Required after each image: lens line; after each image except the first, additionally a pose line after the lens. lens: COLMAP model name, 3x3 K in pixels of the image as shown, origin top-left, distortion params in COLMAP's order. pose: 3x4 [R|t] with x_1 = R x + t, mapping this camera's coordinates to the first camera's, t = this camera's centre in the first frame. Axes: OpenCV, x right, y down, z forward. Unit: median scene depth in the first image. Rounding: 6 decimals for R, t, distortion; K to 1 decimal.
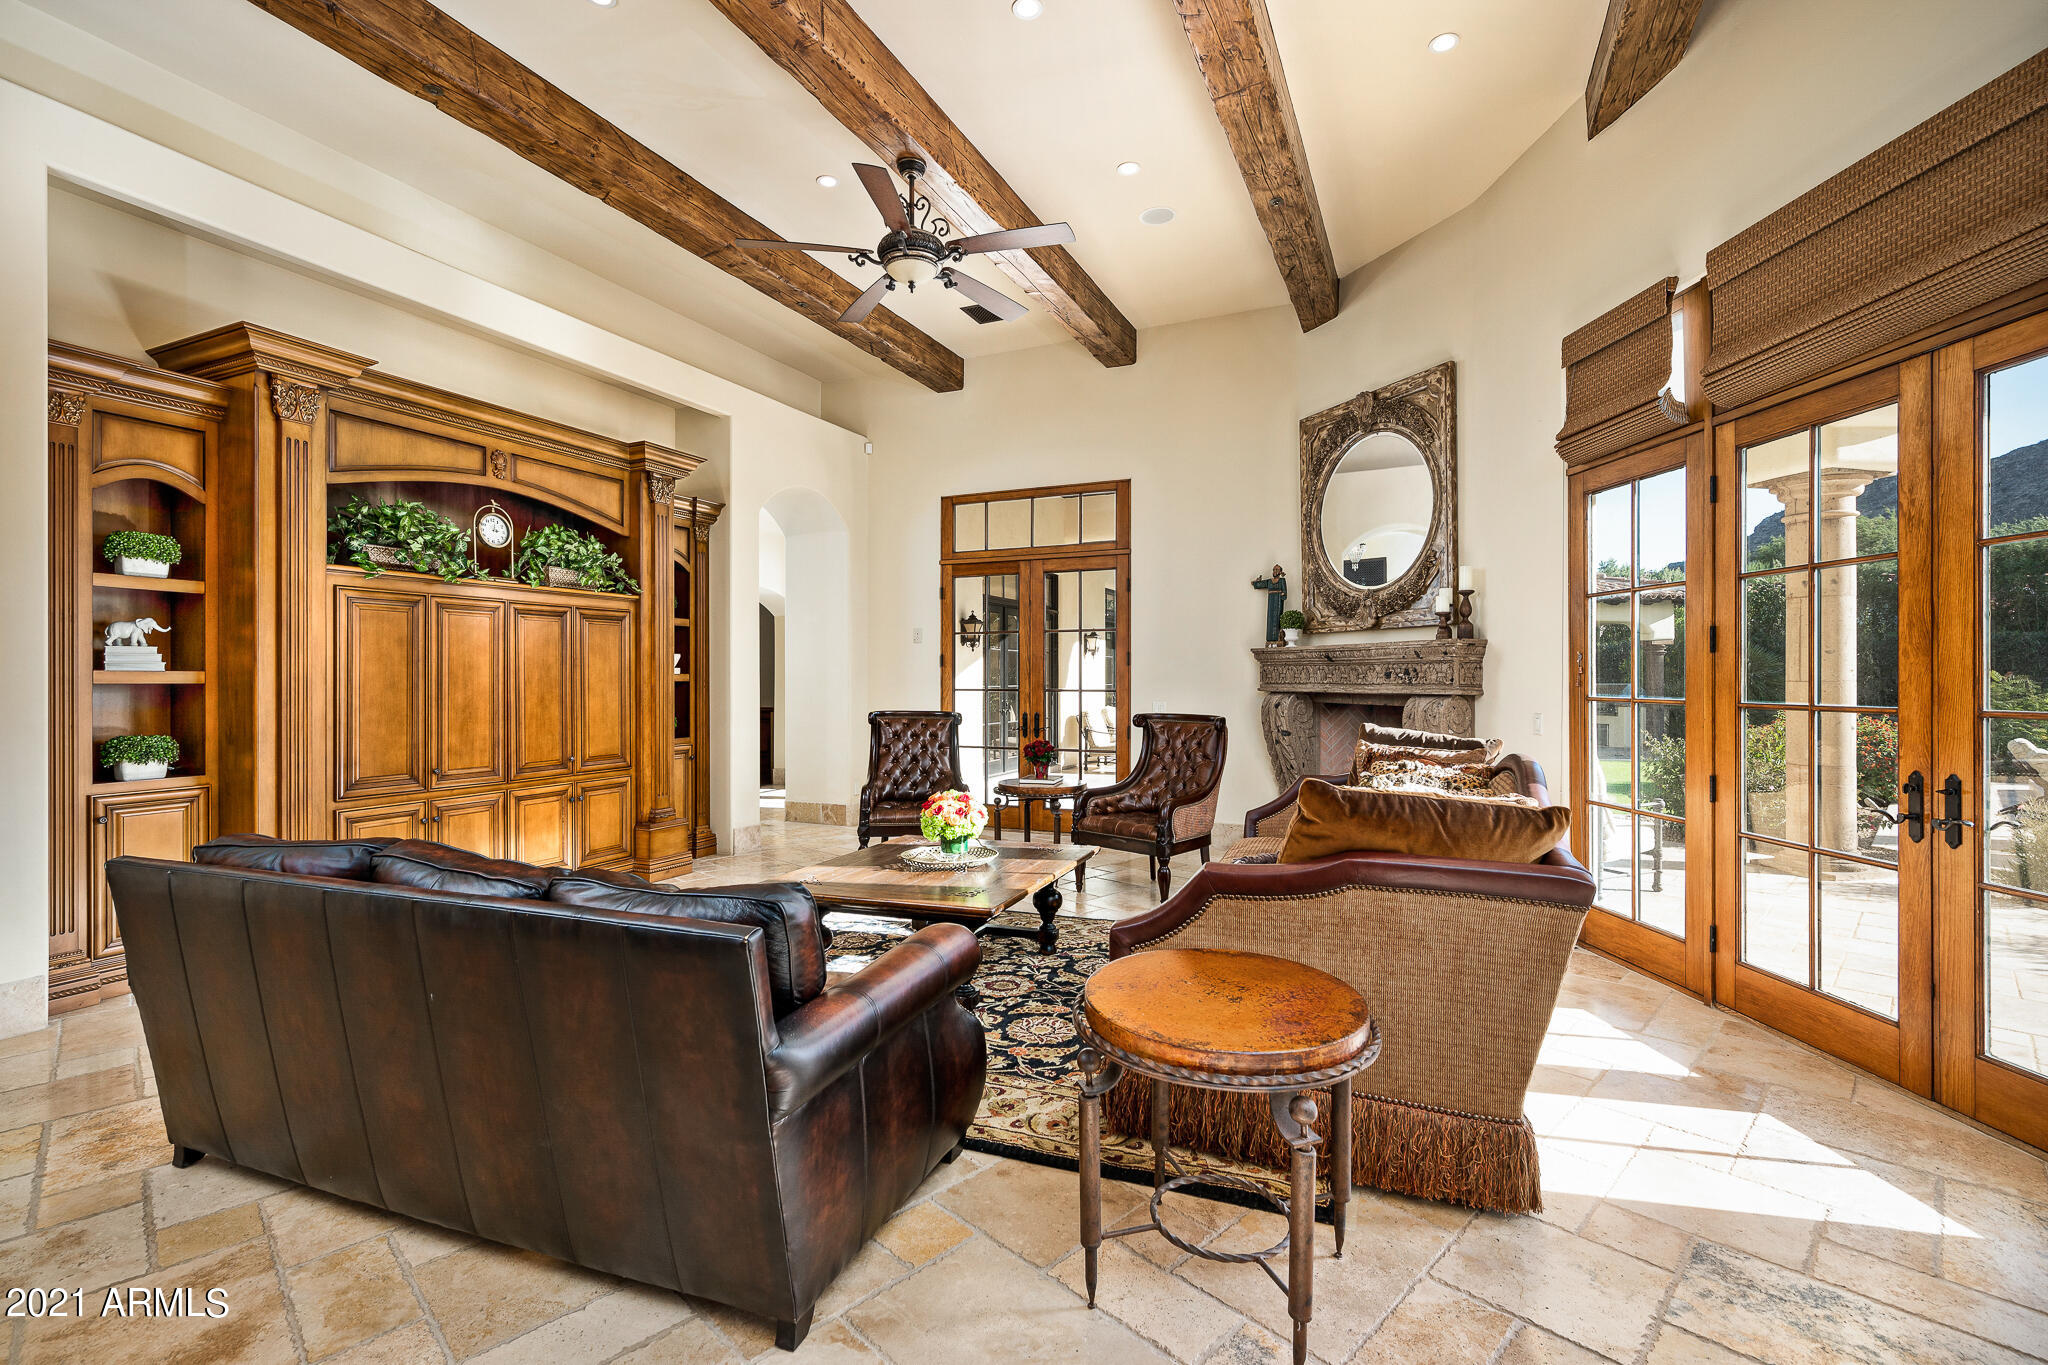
lens RADIAL K [[910.4, 0, 1023.5], [0, 910.4, 685.0], [0, 0, 1]] dist [-0.012772, -0.000010]
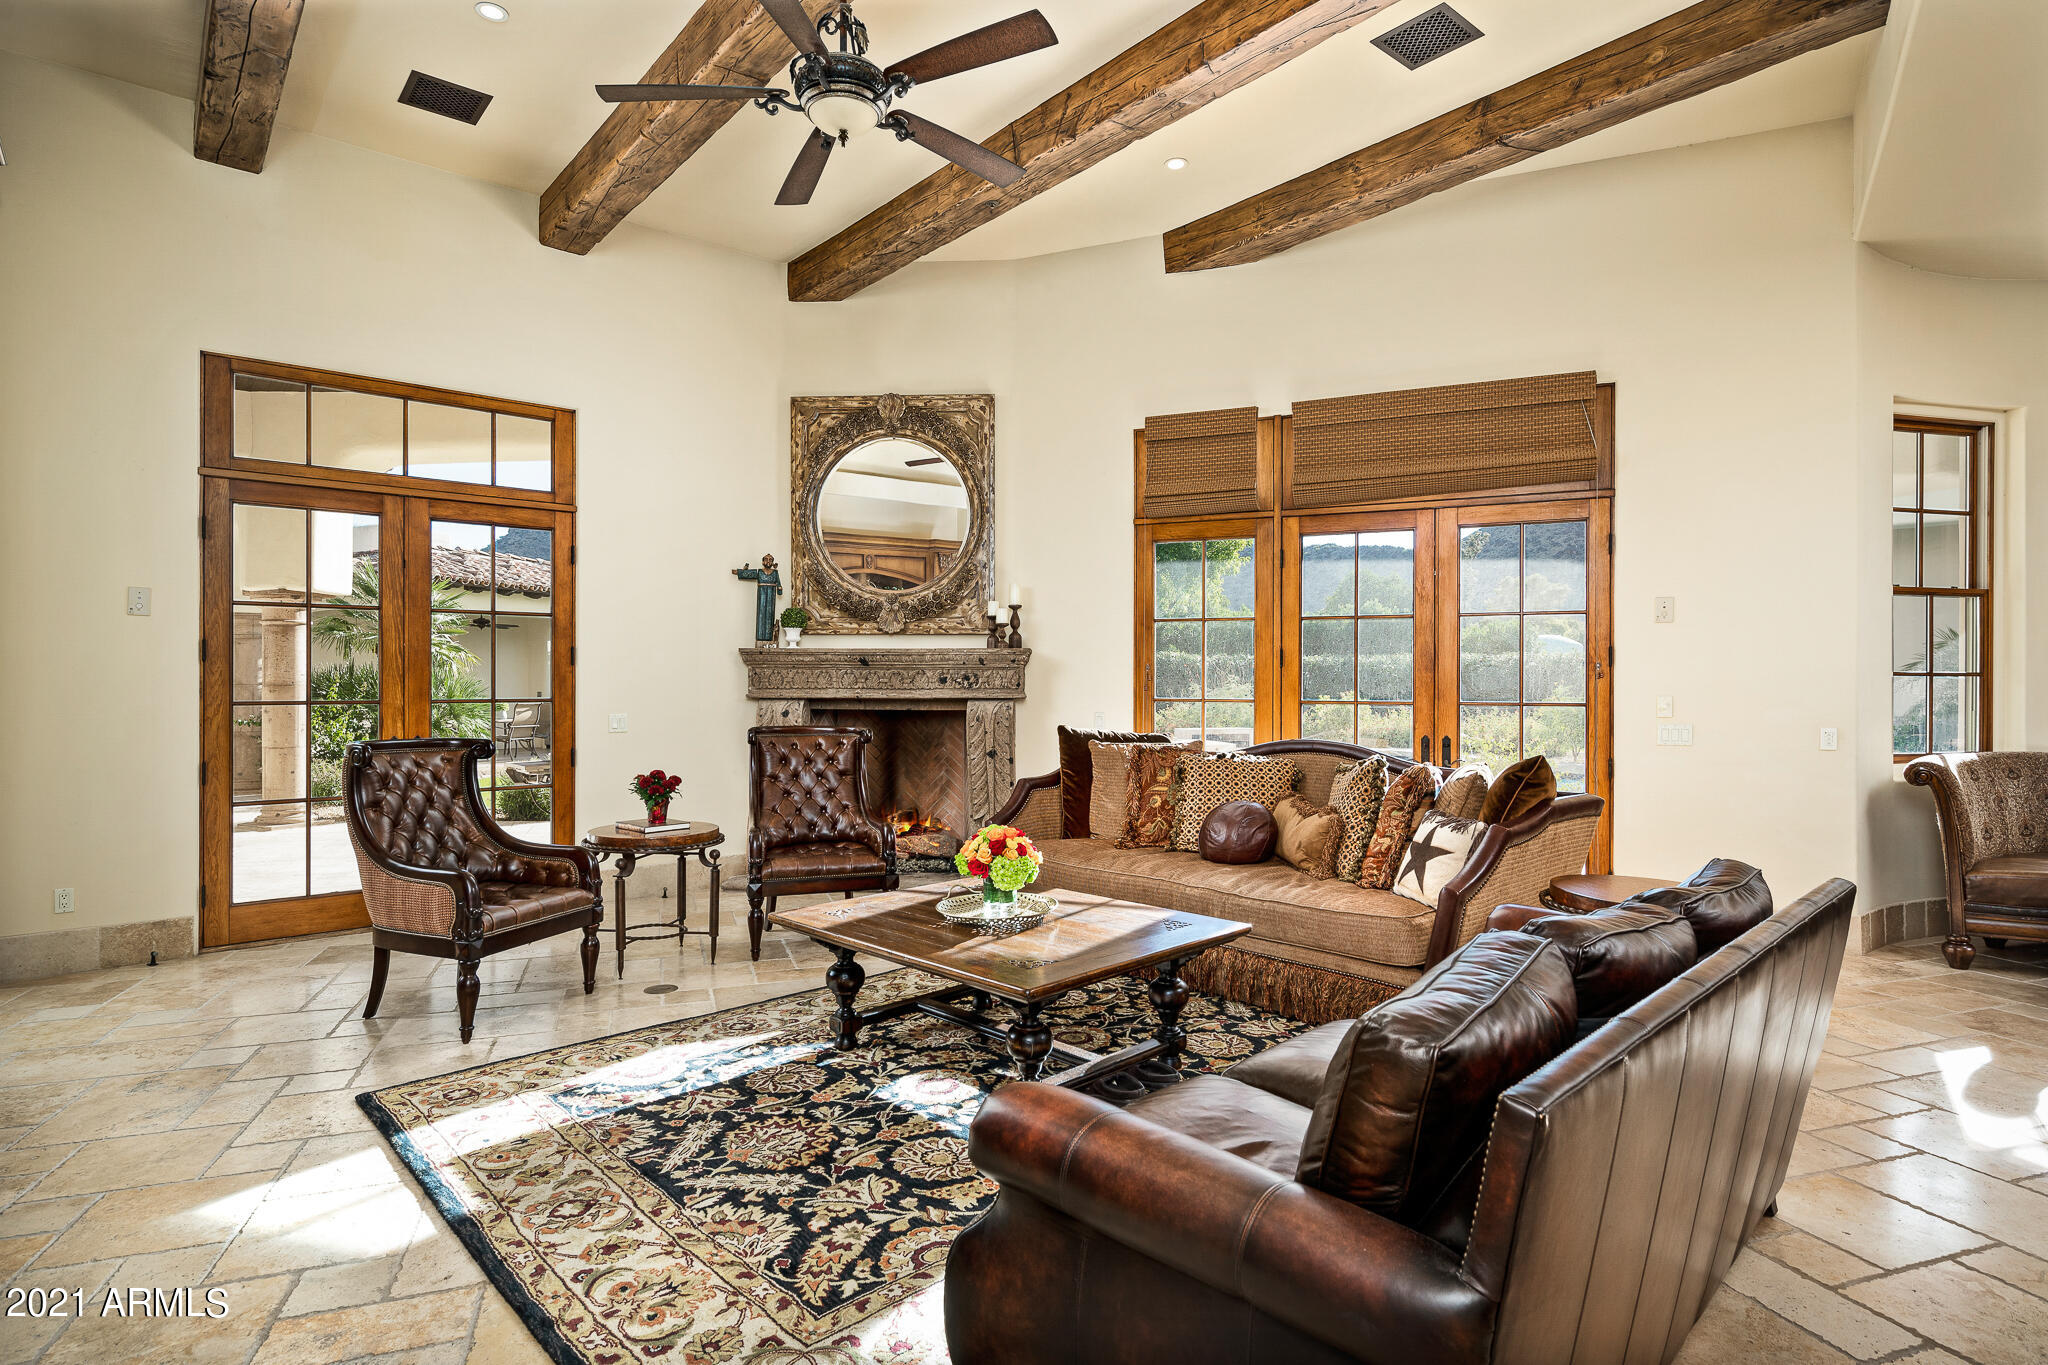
lens RADIAL K [[1041.1, 0, 1024.5], [0, 1041.1, 691.6], [0, 0, 1]] dist [0.002589, -0.001290]
pose [[0.435855, -0.010801, 0.899952, -0.644142], [0.004094, 0.999941, 0.010019, -0.009732], [-0.900008, -0.000683, 0.435873, 0.412697]]
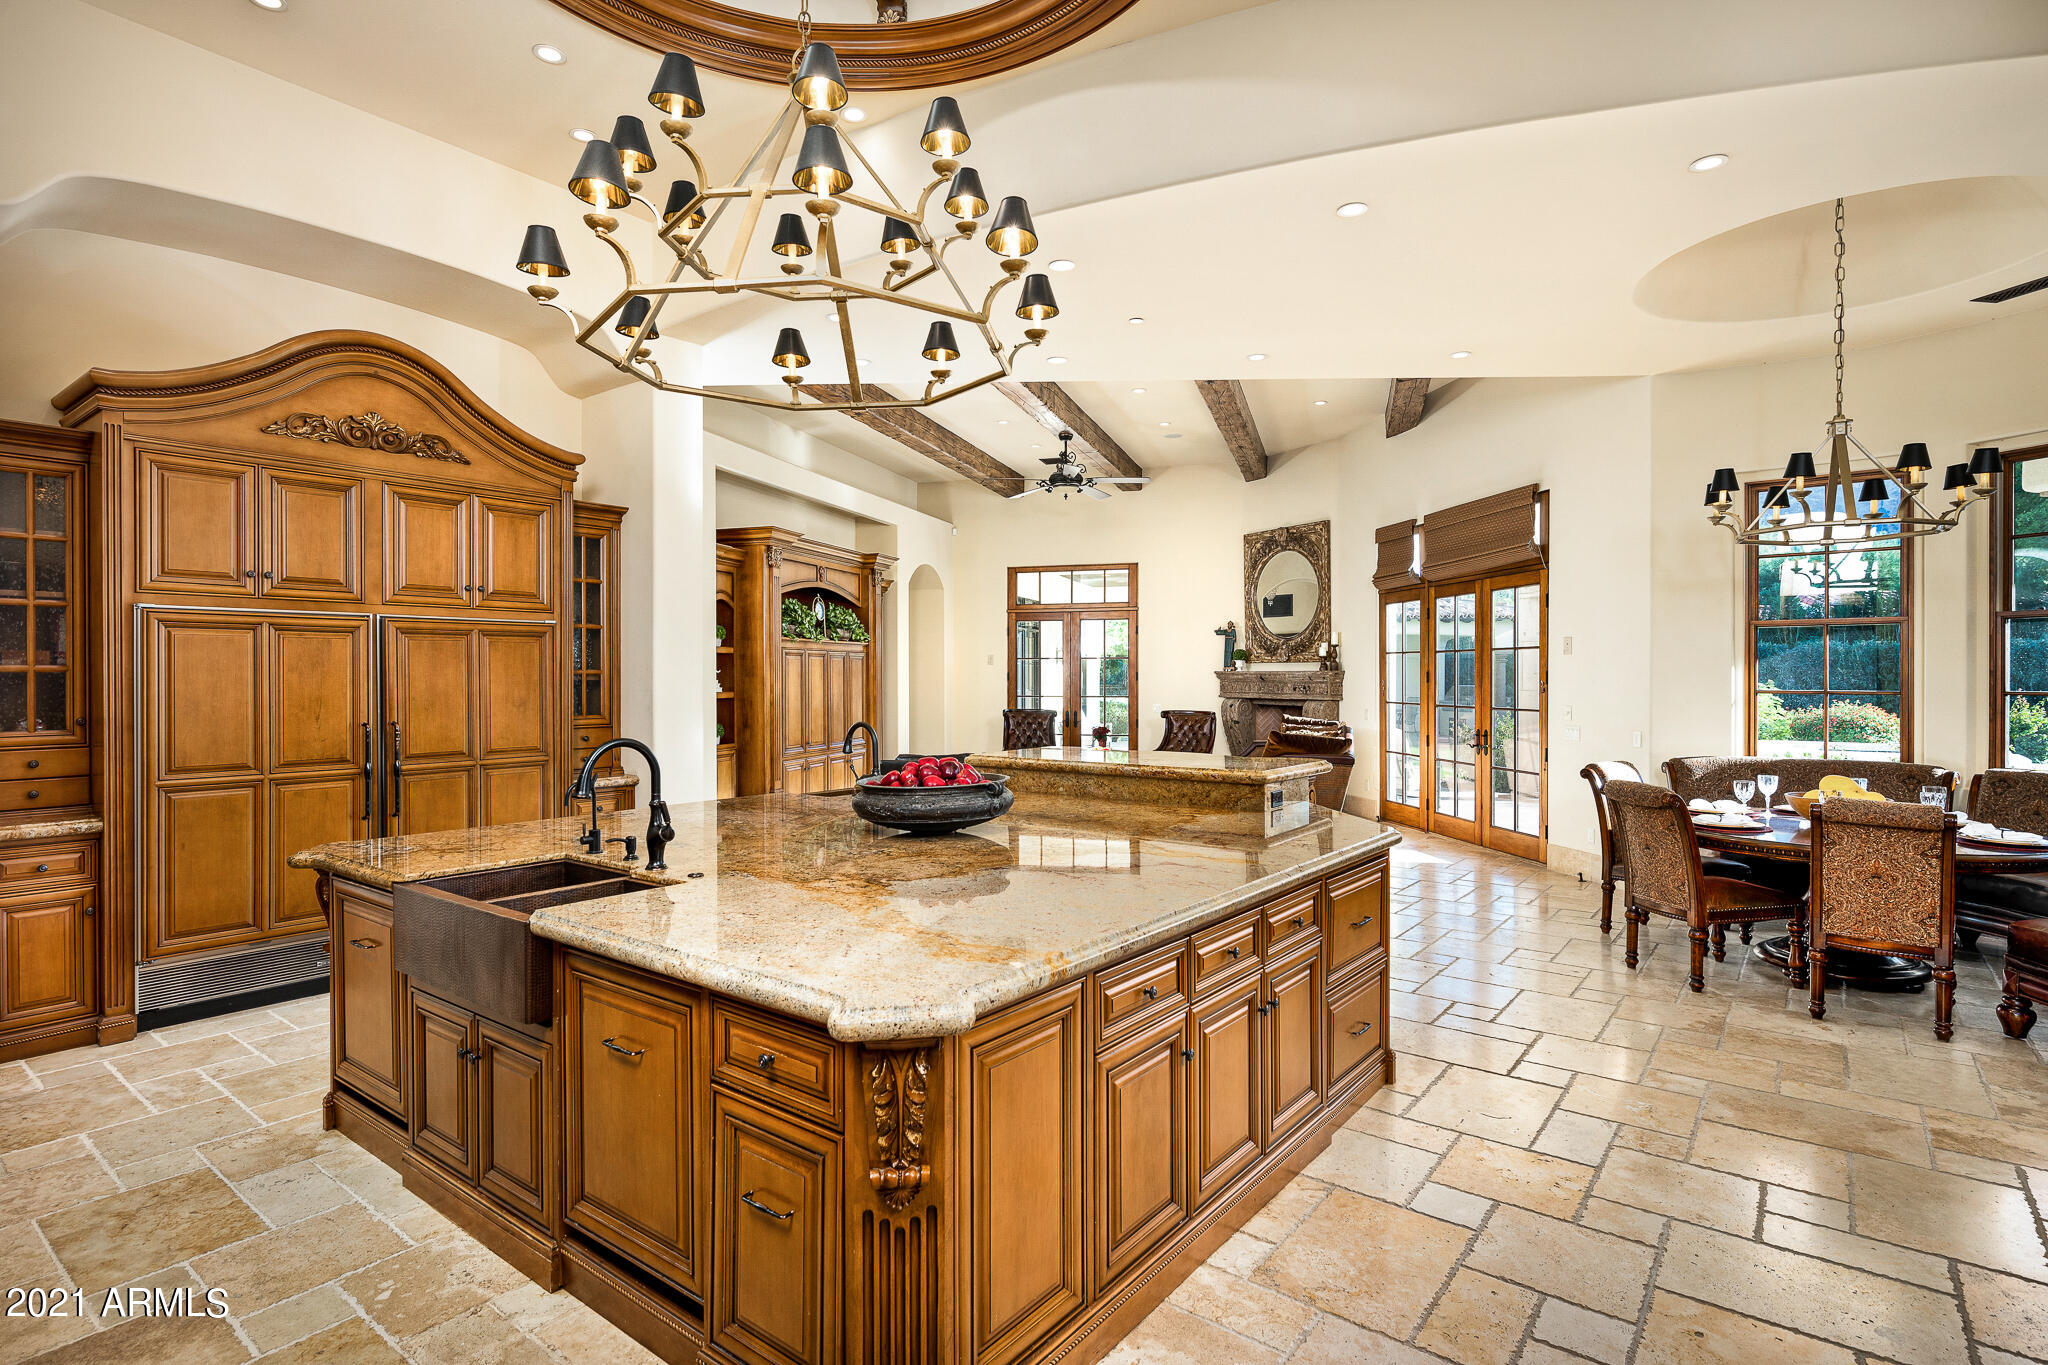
lens RADIAL K [[1041.1, 0, 1013.6], [0, 1041.1, 685.6], [0, 0, 1]] dist [0.002589, -0.001290]
pose [[0.993545, -0.001425, 0.113428, -0.404739], [0.001104, 0.999995, 0.002892, -0.024558], [-0.113432, -0.002748, 0.993542, -1.033534]]
